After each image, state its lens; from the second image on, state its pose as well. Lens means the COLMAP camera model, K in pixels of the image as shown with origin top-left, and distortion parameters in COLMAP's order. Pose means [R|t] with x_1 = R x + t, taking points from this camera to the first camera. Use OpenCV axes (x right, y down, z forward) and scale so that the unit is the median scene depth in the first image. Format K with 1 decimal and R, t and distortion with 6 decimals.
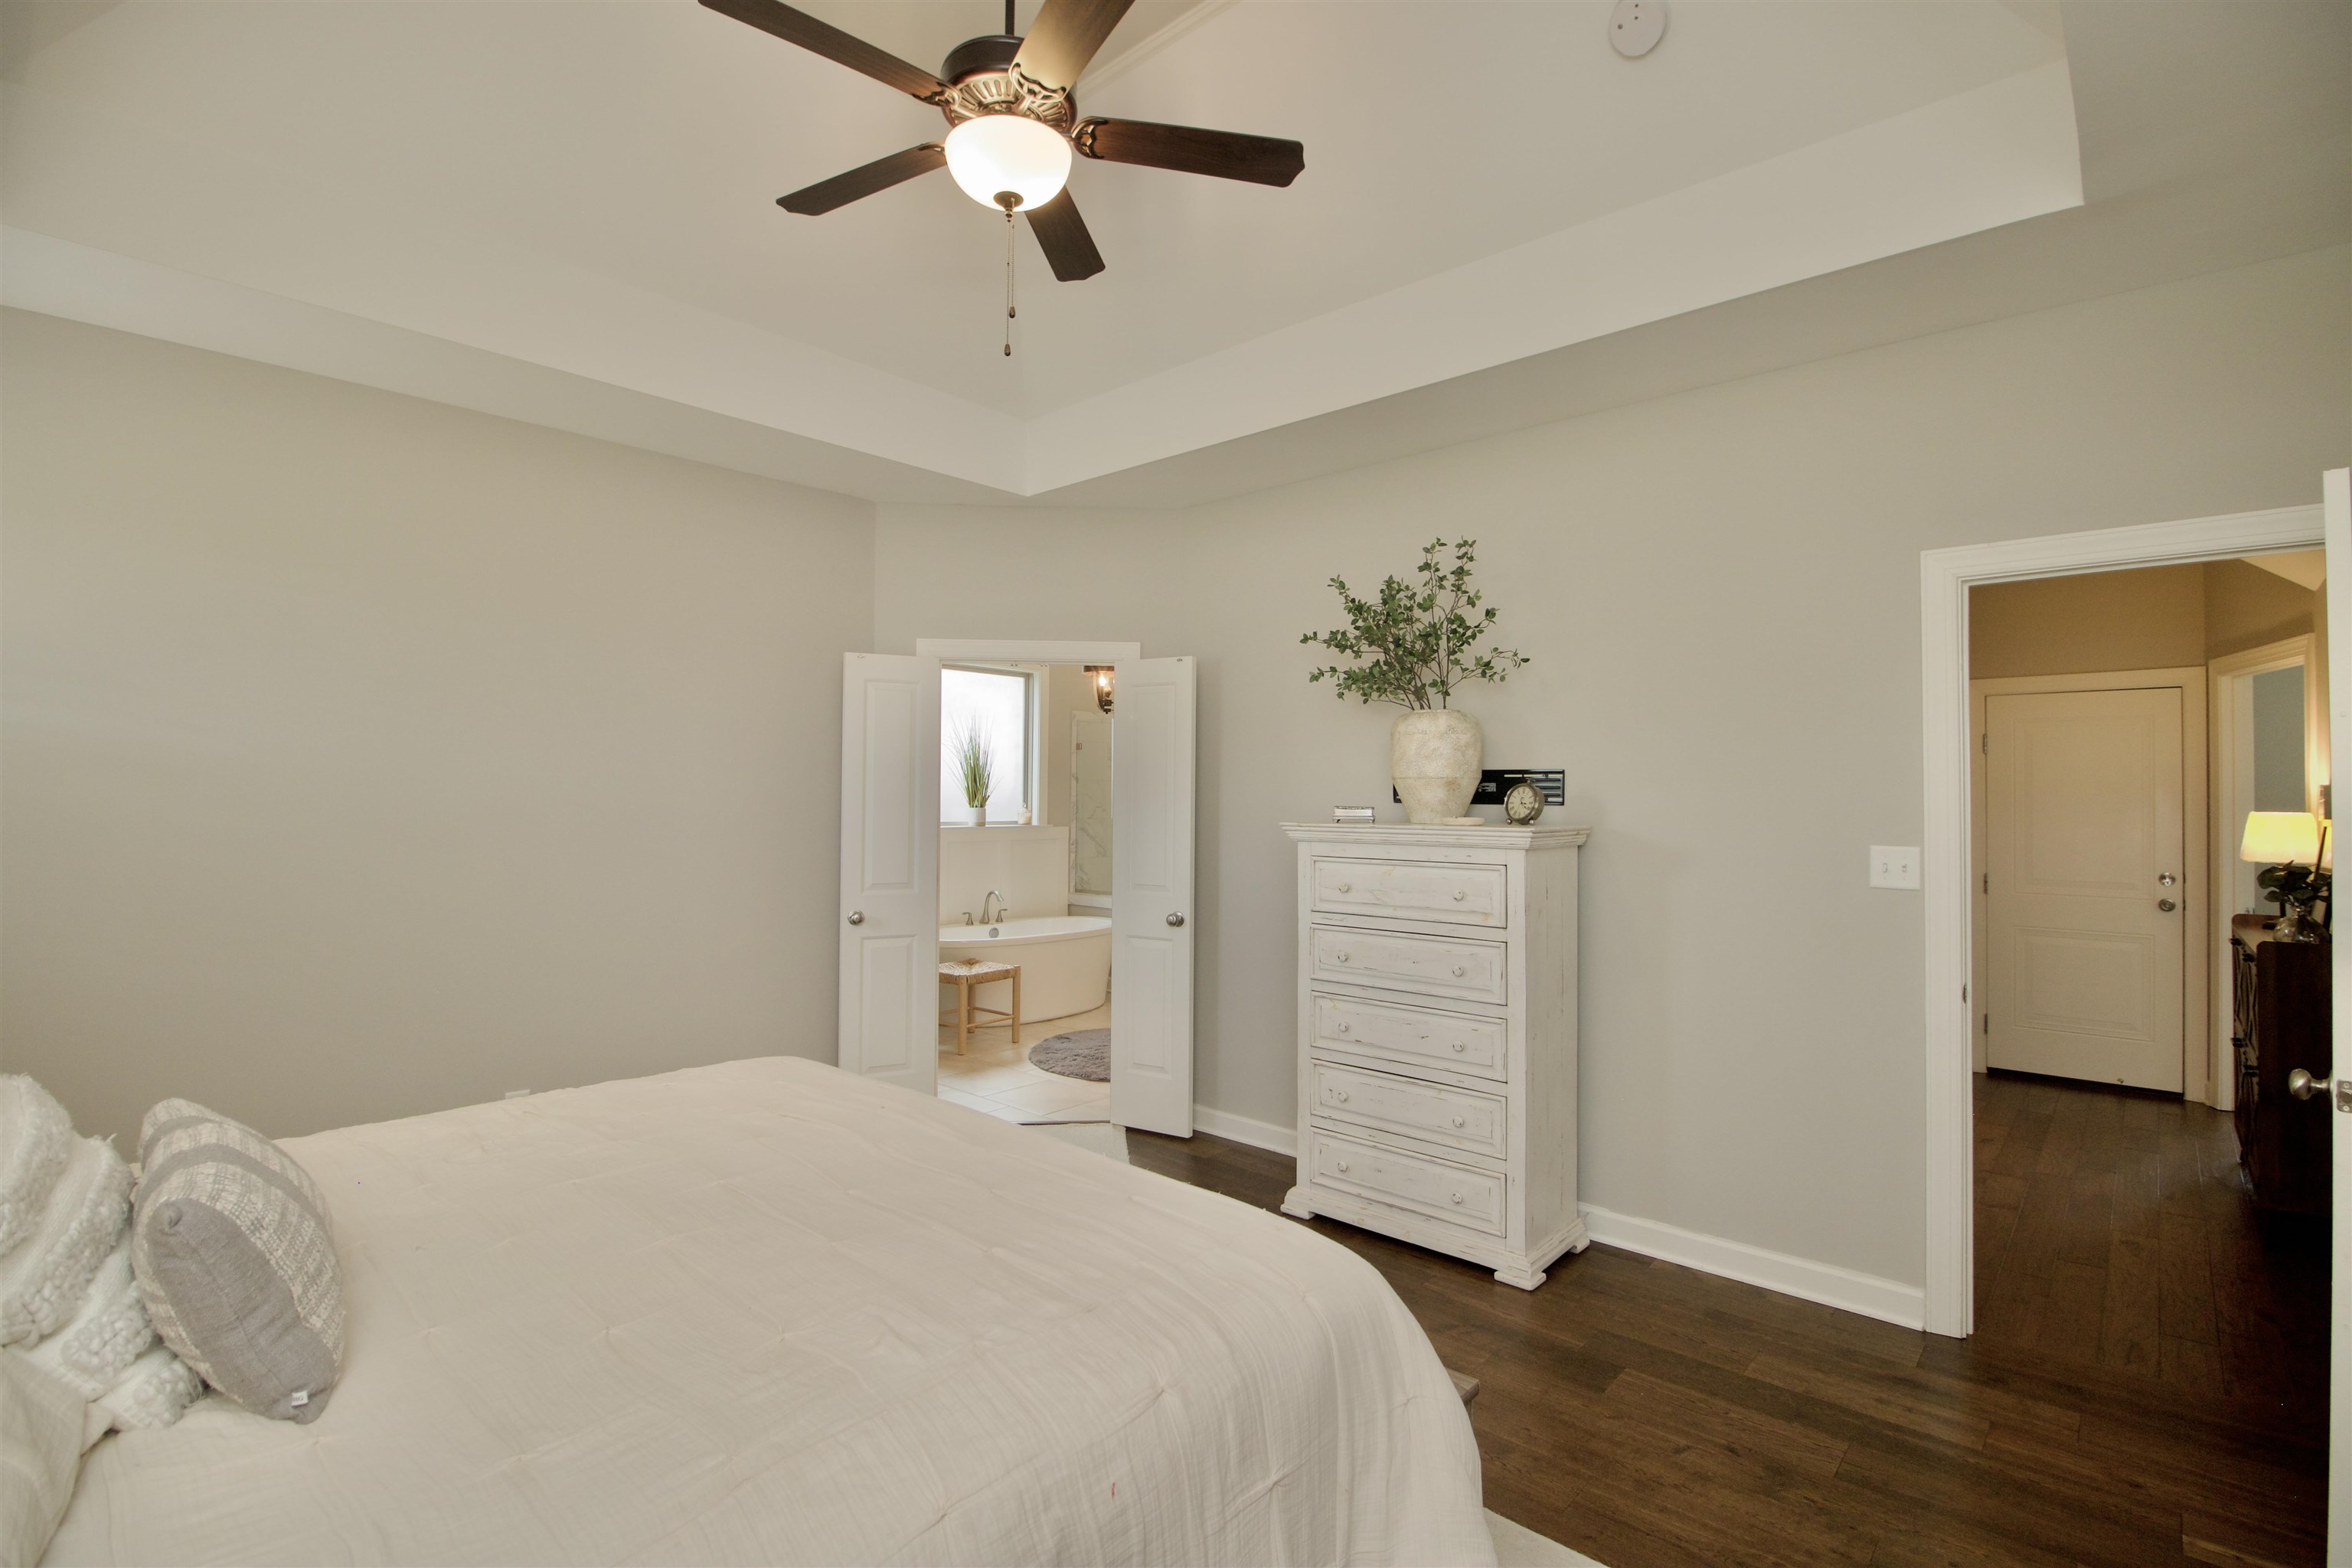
lens RADIAL K [[1088.0, 0, 1166.8], [0, 1088.0, 783.5], [0, 0, 1]] dist [-0.015350, -0.006723]
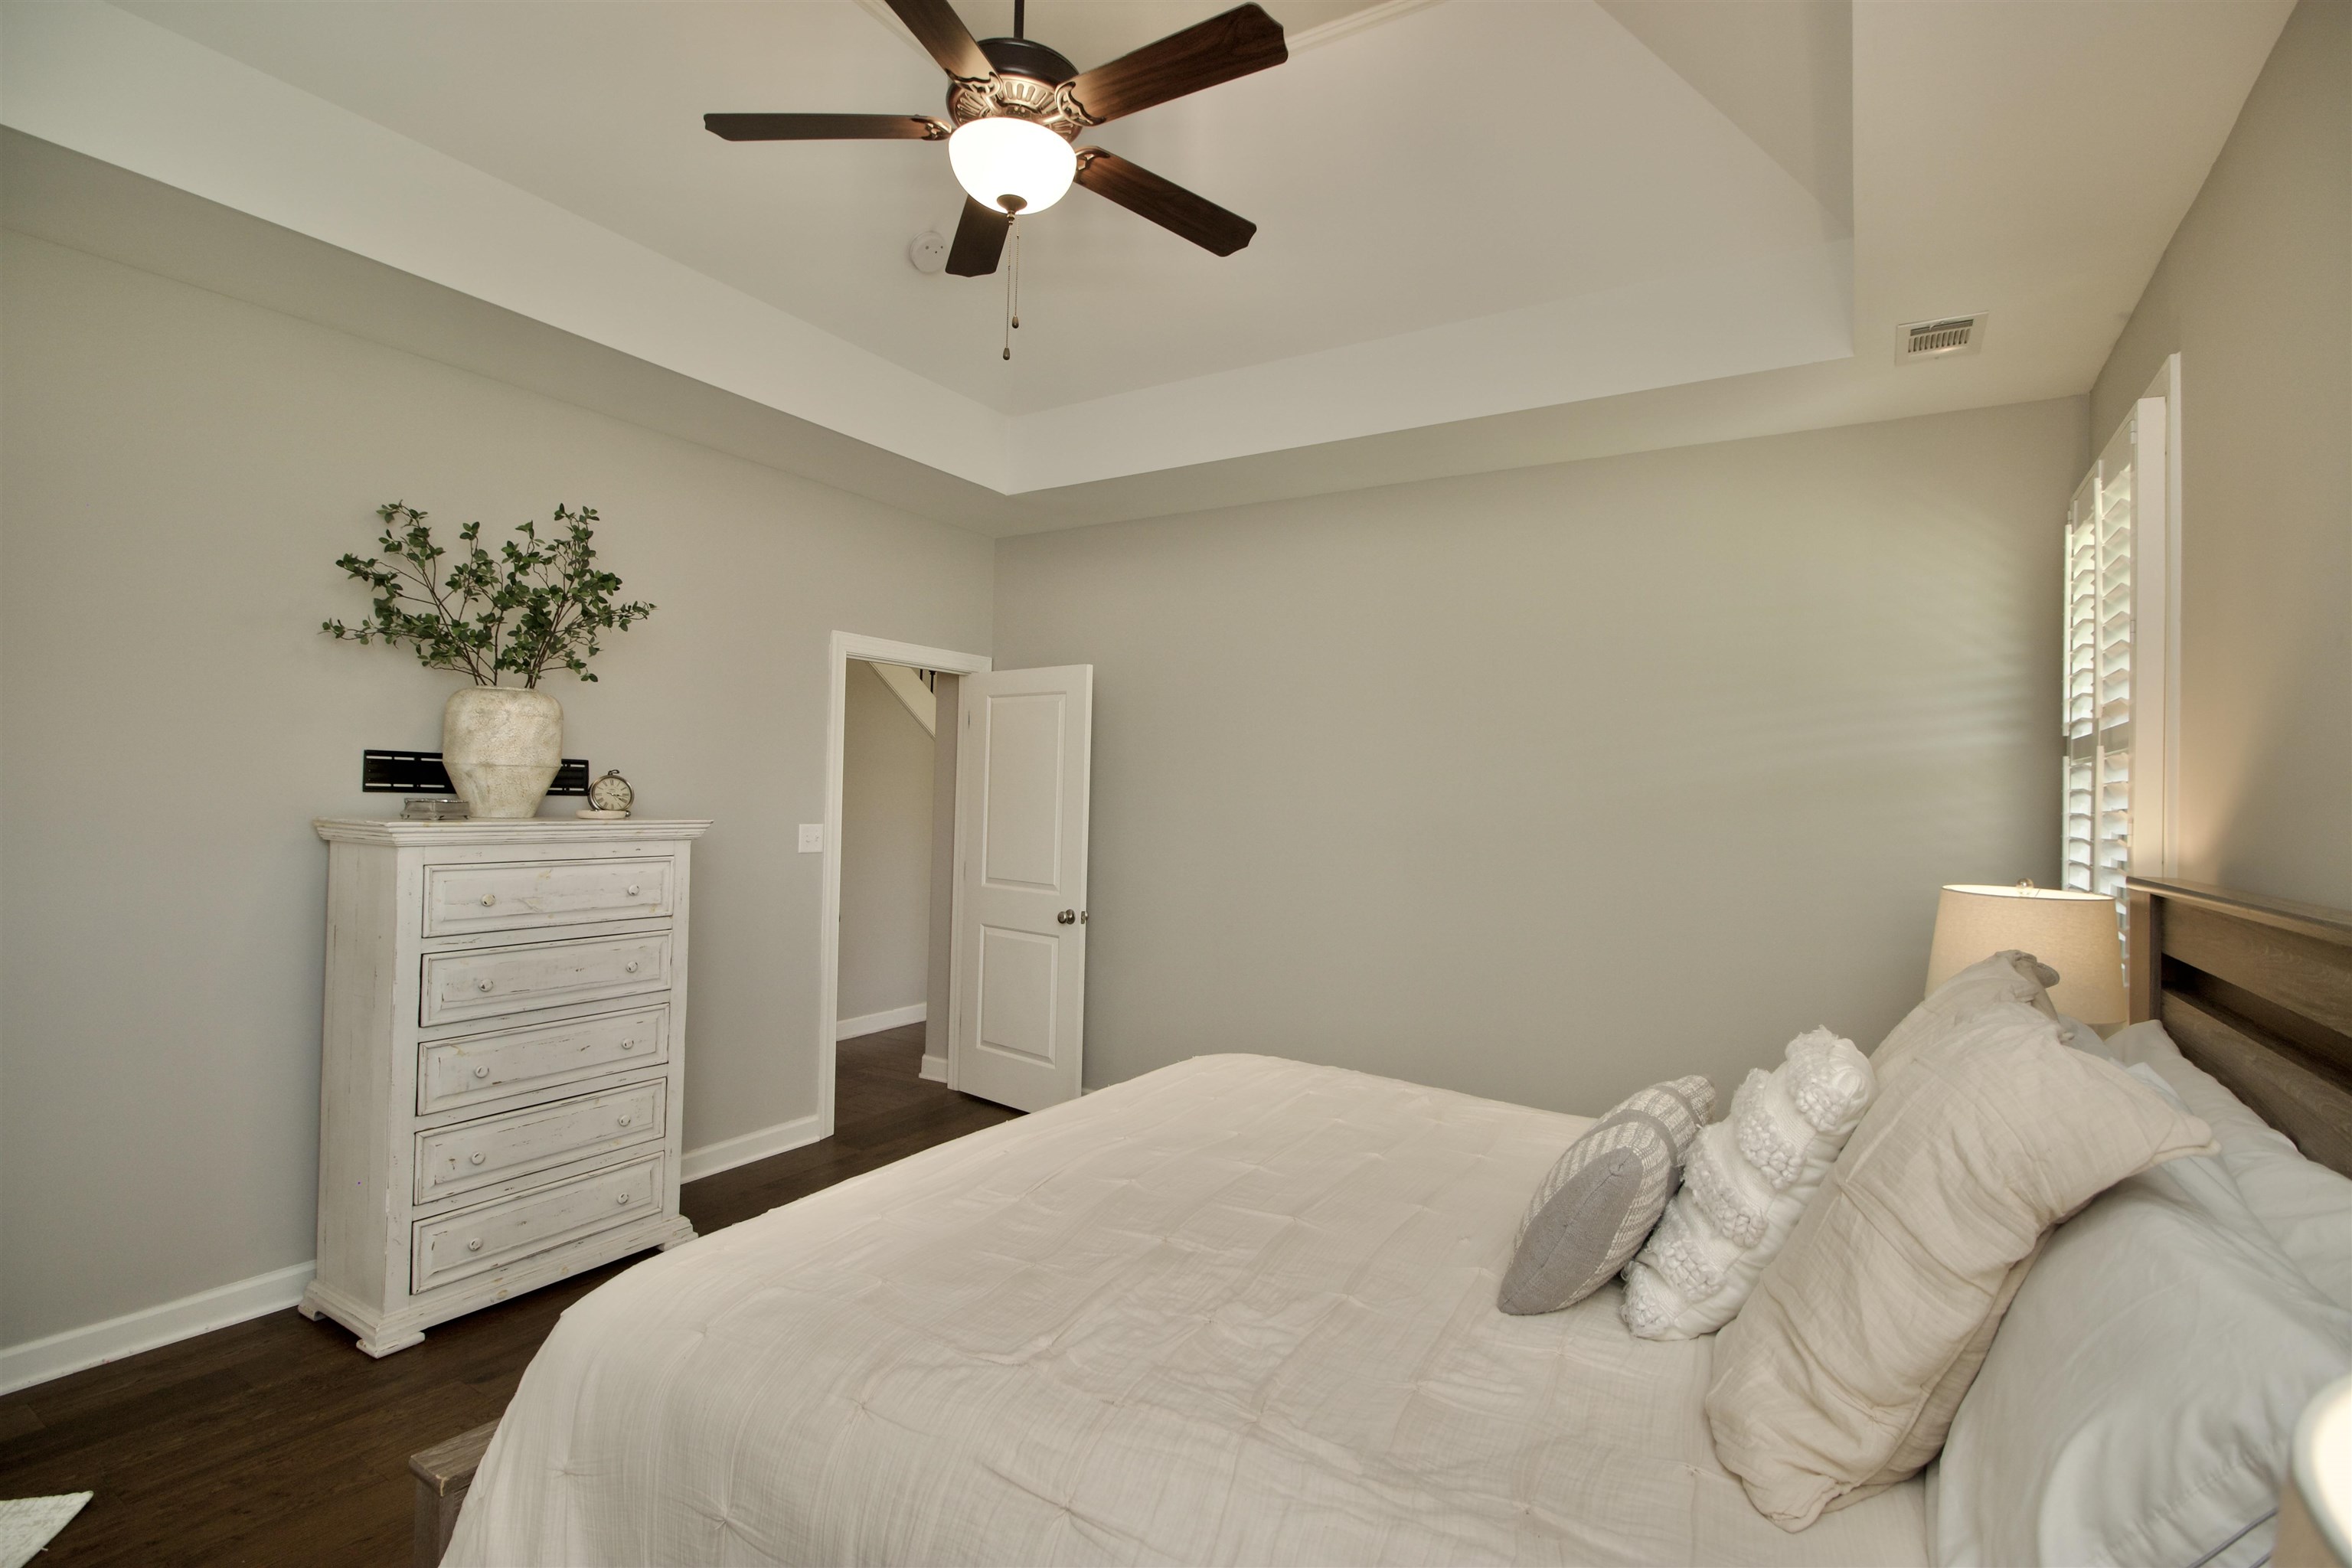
lens RADIAL K [[1088.0, 0, 1161.8], [0, 1088.0, 784.5], [0, 0, 1]] dist [-0.015350, -0.006723]
pose [[-0.179607, 0.002502, 0.983735, -0.767400], [-0.025147, 0.999658, -0.007133, 0.002012], [-0.983417, -0.026019, -0.179482, 0.690077]]
